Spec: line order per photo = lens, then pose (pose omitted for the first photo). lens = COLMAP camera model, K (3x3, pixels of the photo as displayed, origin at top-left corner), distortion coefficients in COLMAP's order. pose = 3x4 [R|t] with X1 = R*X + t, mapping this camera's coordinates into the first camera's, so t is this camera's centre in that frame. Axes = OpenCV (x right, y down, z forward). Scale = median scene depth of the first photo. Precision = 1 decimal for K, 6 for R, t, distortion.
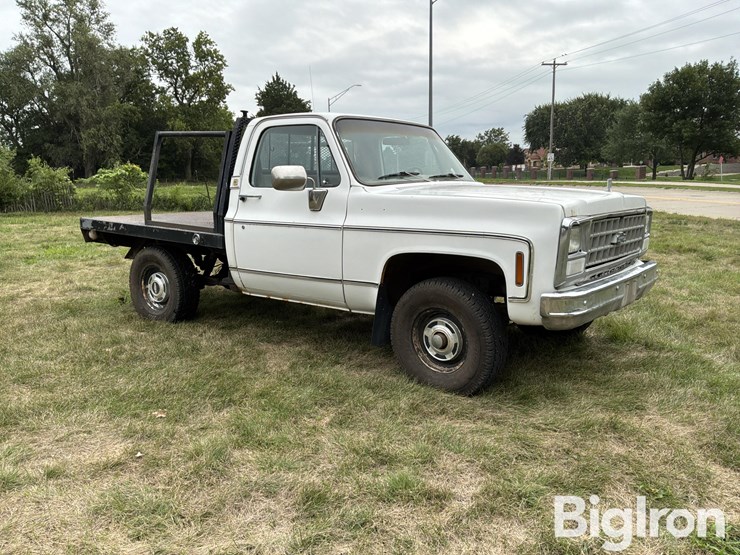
lens RADIAL K [[626.4, 0, 370.0], [0, 626.4, 277.5], [0, 0, 1]] dist [0.098291, -0.219347]
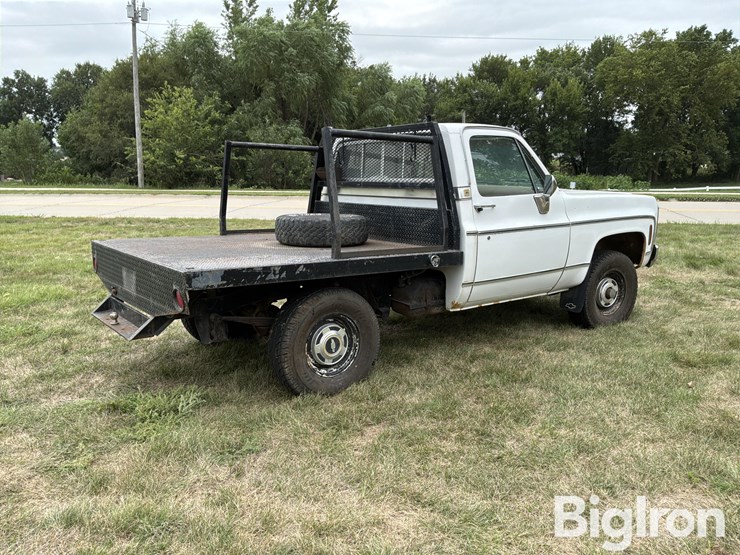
lens RADIAL K [[616.6, 0, 366.8], [0, 616.6, 280.5], [0, 0, 1]] dist [0.110637, -0.205293]
pose [[0.299371, -0.168119, 0.939209, -0.984491], [0.159962, 0.979266, 0.124302, -0.138448], [-0.940632, 0.113025, 0.320056, 0.734589]]
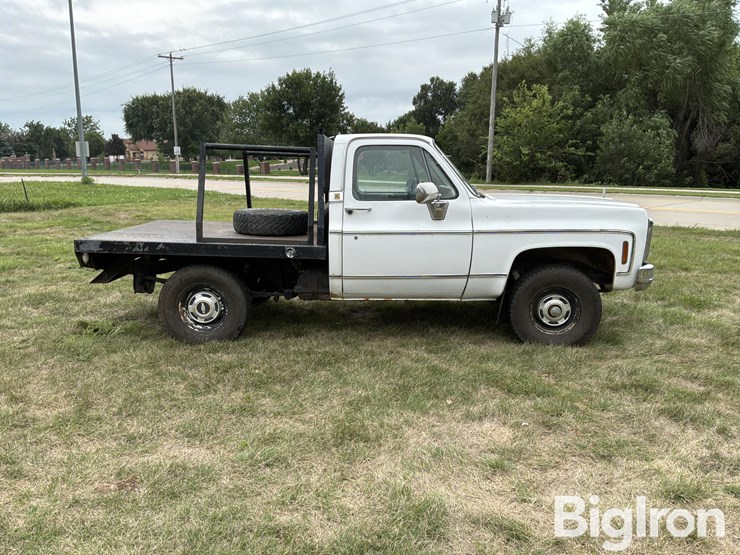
lens RADIAL K [[616.6, 0, 366.8], [0, 616.6, 280.5], [0, 0, 1]] dist [0.110637, -0.205293]
pose [[0.804572, -0.106437, 0.584239, -0.685839], [0.093937, 0.994231, 0.051767, -0.050275], [-0.586379, 0.013231, 0.809929, 0.103548]]
